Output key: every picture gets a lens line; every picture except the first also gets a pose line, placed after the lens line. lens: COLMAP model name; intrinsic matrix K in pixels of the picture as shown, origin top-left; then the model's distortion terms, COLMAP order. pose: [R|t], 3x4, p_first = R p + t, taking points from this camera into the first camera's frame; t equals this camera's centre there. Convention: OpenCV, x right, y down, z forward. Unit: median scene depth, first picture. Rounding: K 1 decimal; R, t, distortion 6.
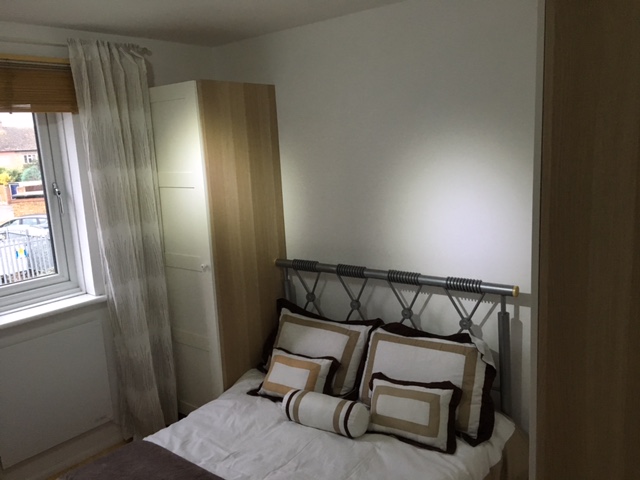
lens RADIAL K [[546.6, 0, 322.7], [0, 546.6, 238.2], [0, 0, 1]] dist [0.057714, -0.092039]
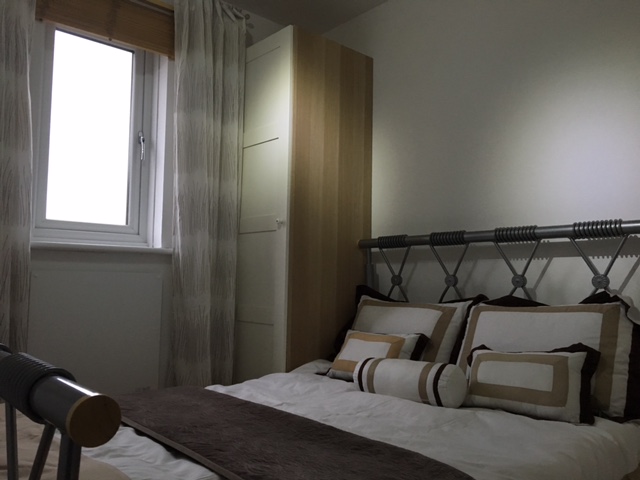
lens RADIAL K [[546.6, 0, 313.9], [0, 546.6, 240.5], [0, 0, 1]] dist [0.057714, -0.092039]
pose [[0.982018, 0.056629, -0.180094, 0.001926], [-0.099405, 0.966102, -0.238256, 0.290911], [0.160497, 0.251874, 0.954359, 0.166079]]
